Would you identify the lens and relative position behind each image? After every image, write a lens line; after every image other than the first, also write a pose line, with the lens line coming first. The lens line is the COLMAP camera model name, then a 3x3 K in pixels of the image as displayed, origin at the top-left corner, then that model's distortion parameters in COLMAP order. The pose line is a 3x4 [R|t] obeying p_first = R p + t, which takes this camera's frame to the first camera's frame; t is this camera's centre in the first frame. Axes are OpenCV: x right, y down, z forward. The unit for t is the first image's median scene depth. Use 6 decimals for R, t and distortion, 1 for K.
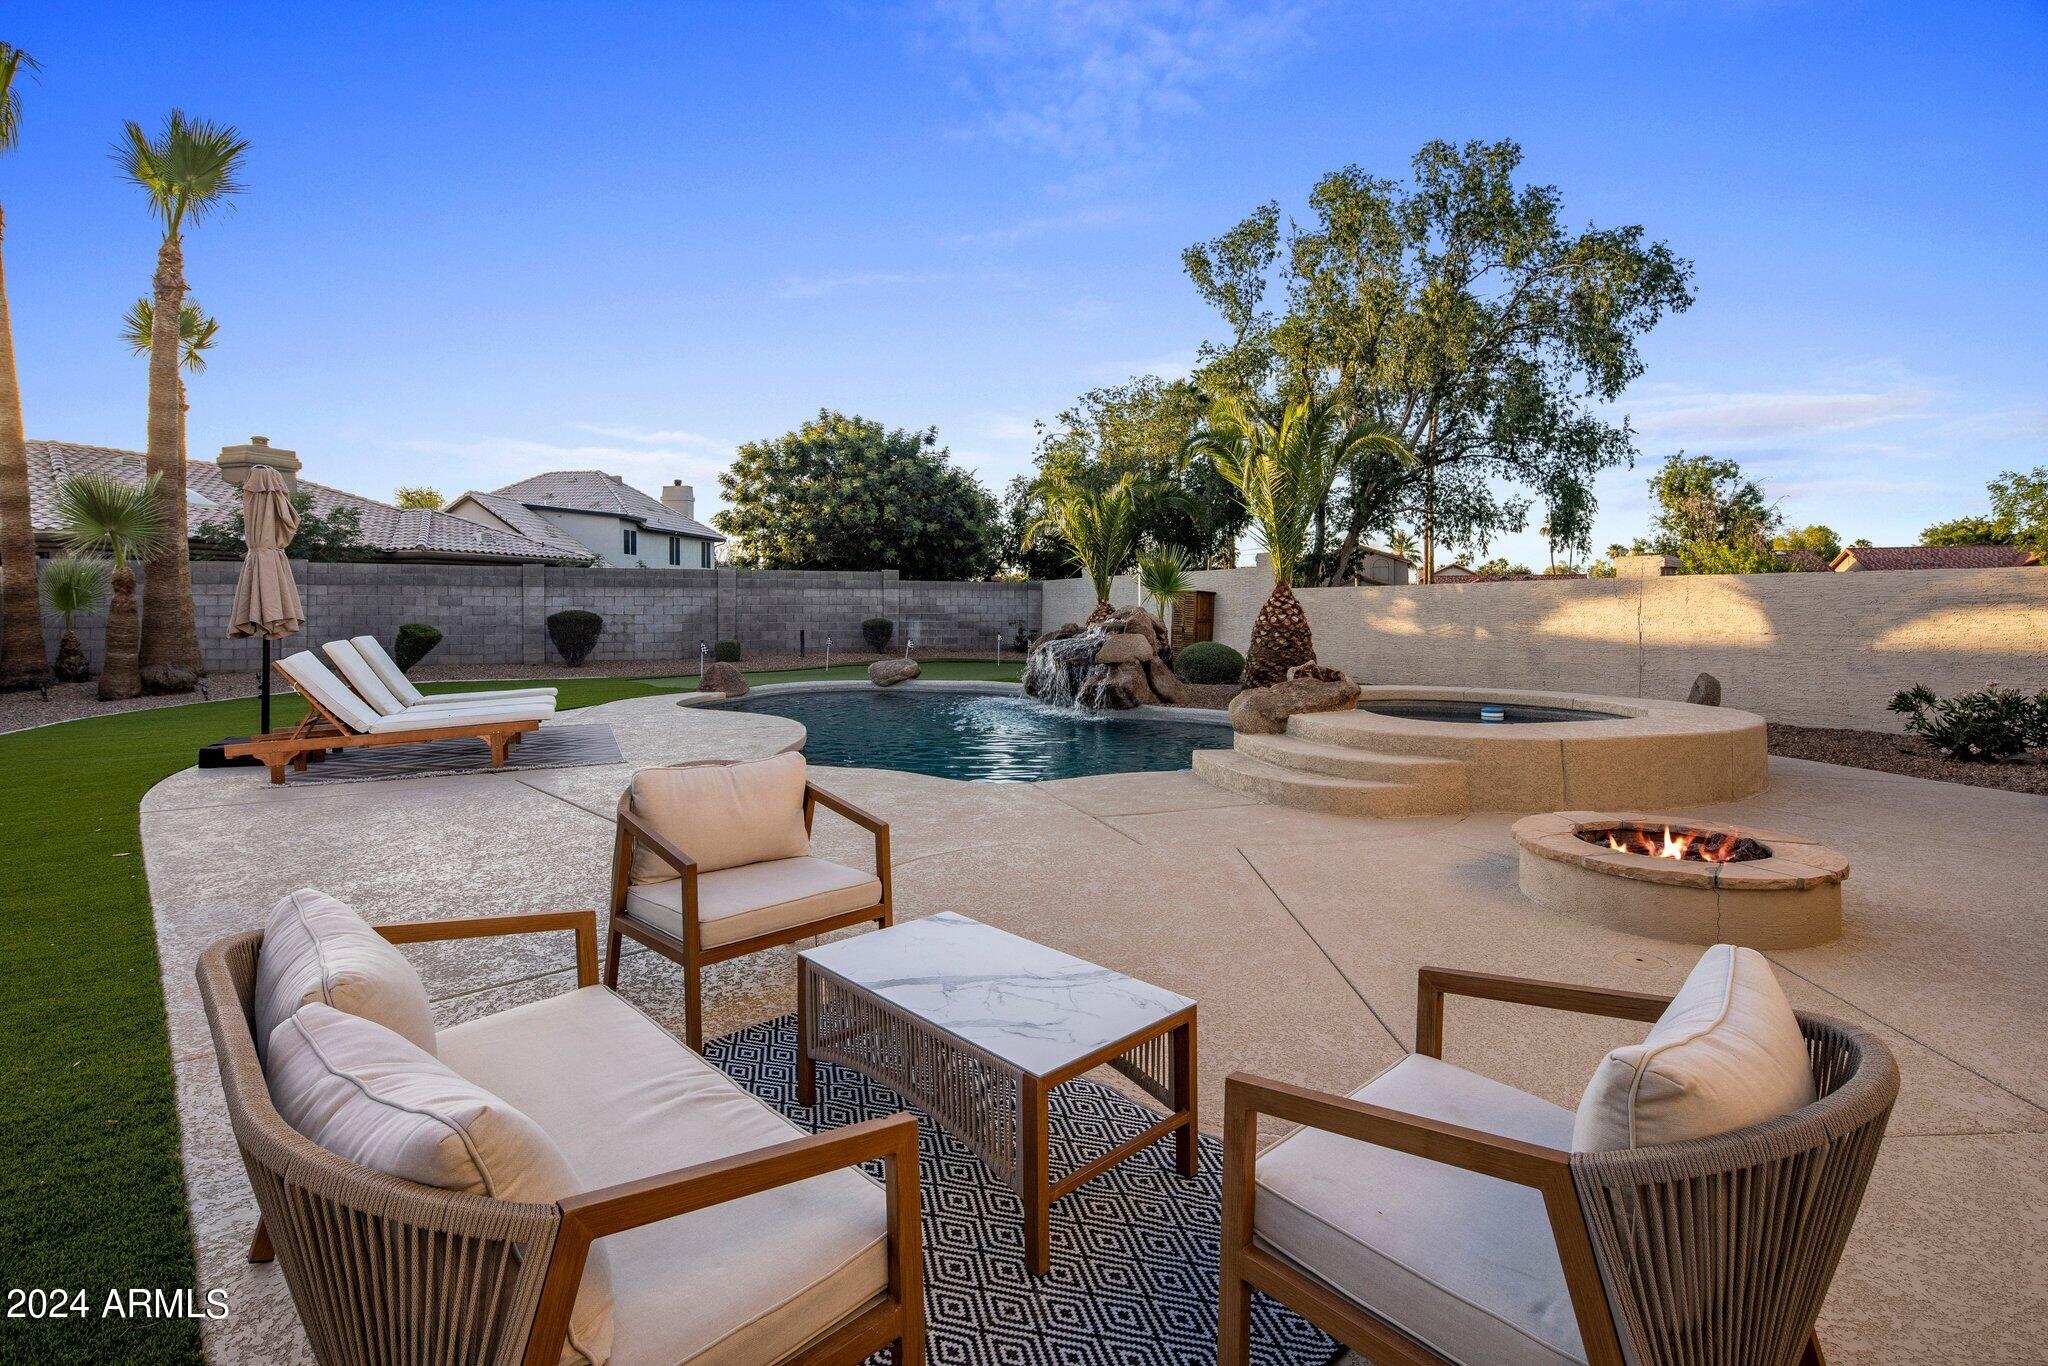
lens RADIAL K [[993.1, 0, 1010.6], [0, 993.1, 594.8], [0, 0, 1]] dist [0.000301, -0.000238]
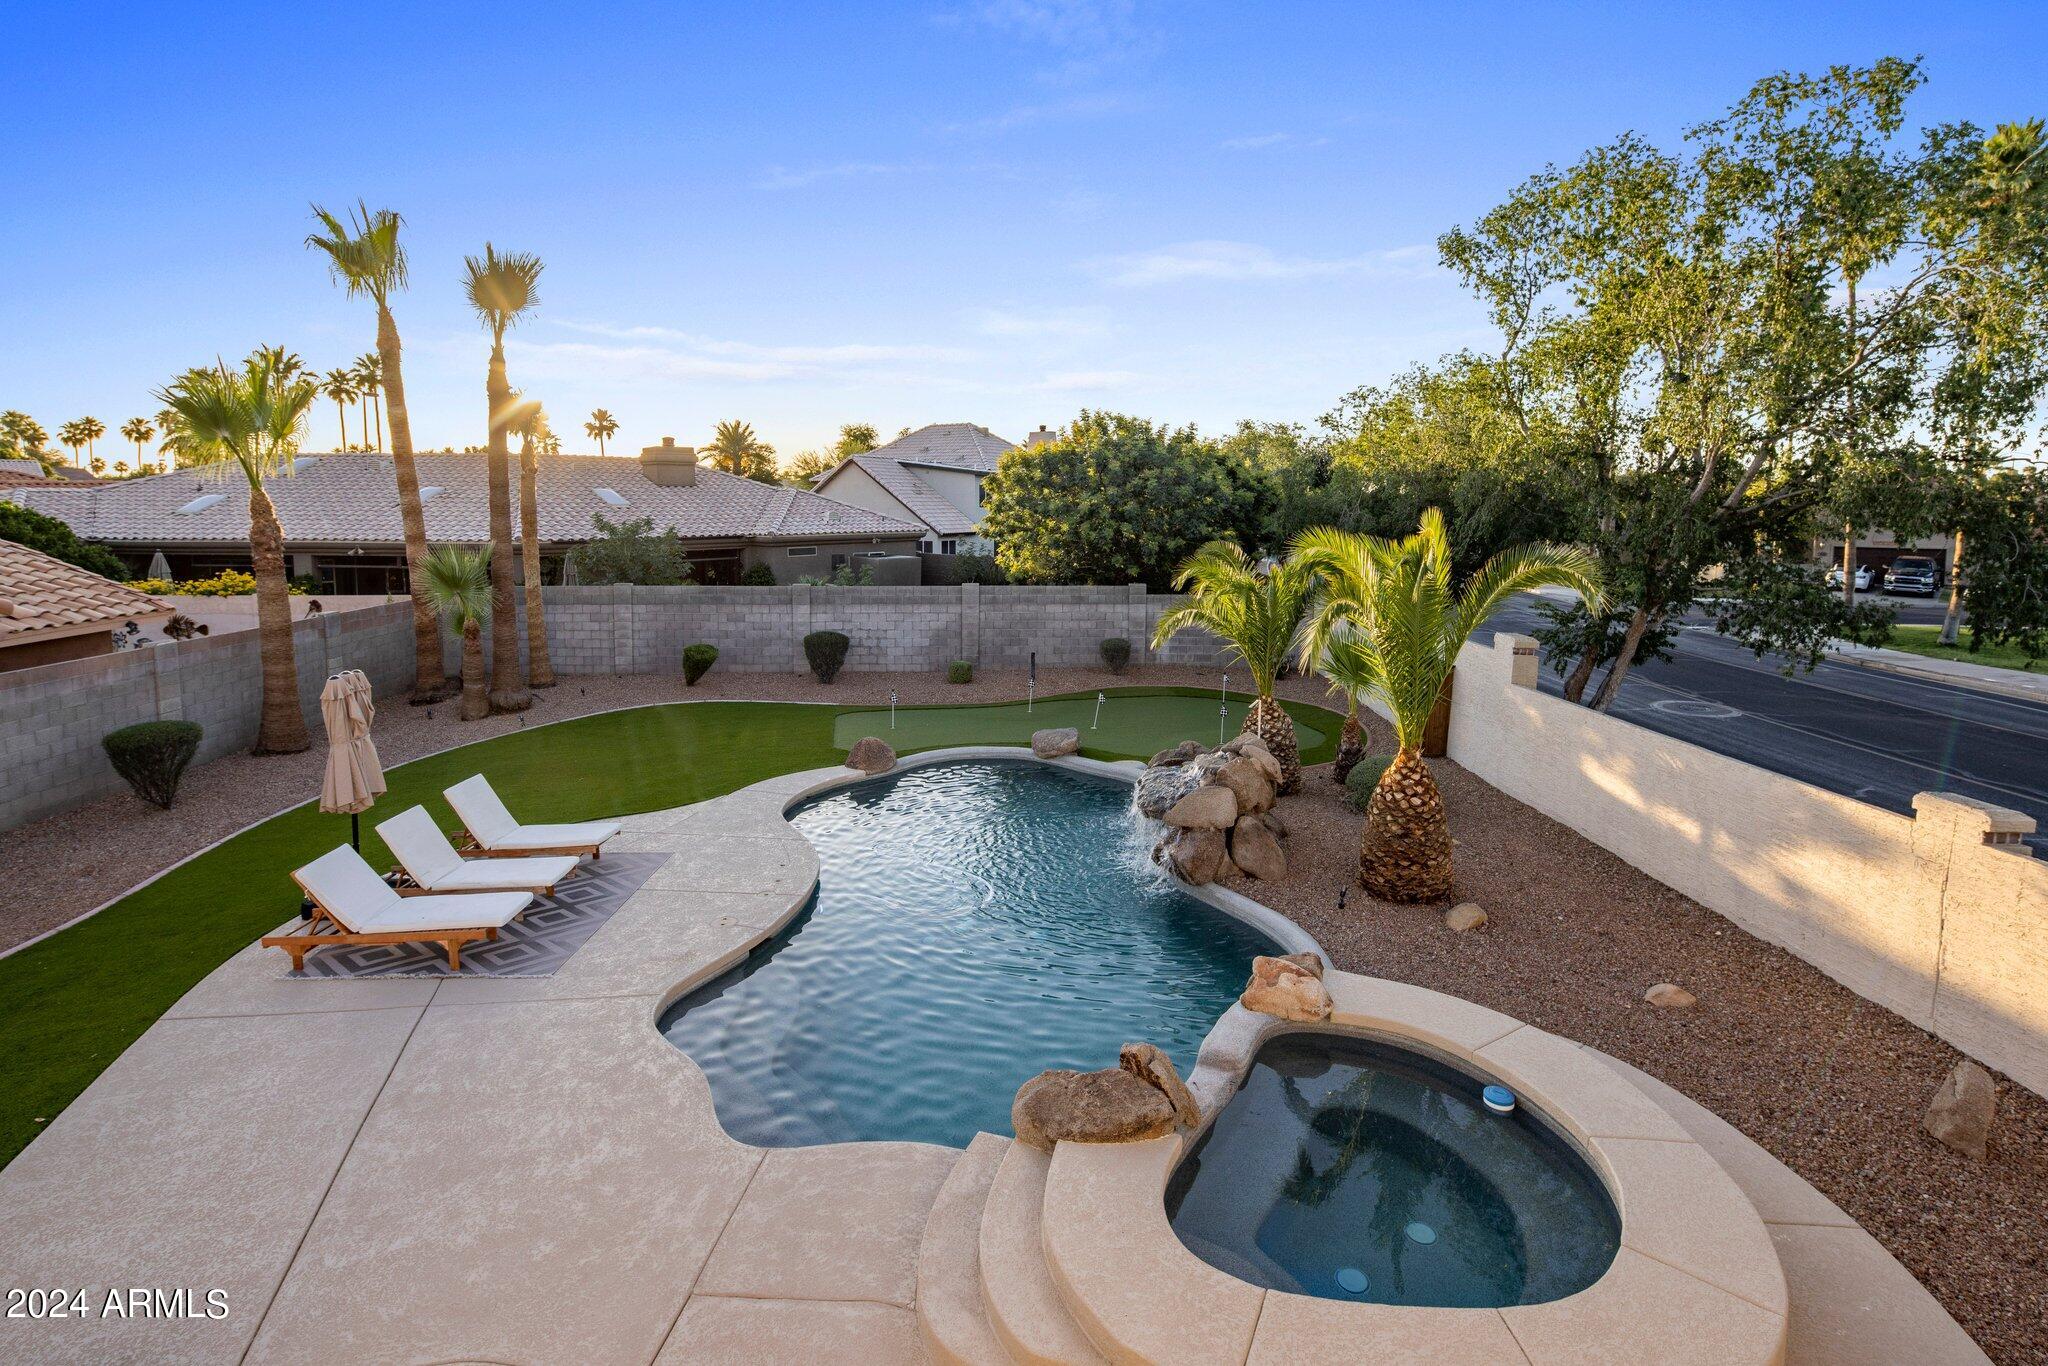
lens RADIAL K [[987.8, 0, 1022.5], [0, 987.8, 546.3], [0, 0, 1]] dist [0.001161, -0.000004]
pose [[0.906693, 0.026246, -0.420975, 0.203502], [0.003340, 0.997584, 0.069389, -0.145187], [0.421779, -0.064320, 0.904414, 0.103389]]
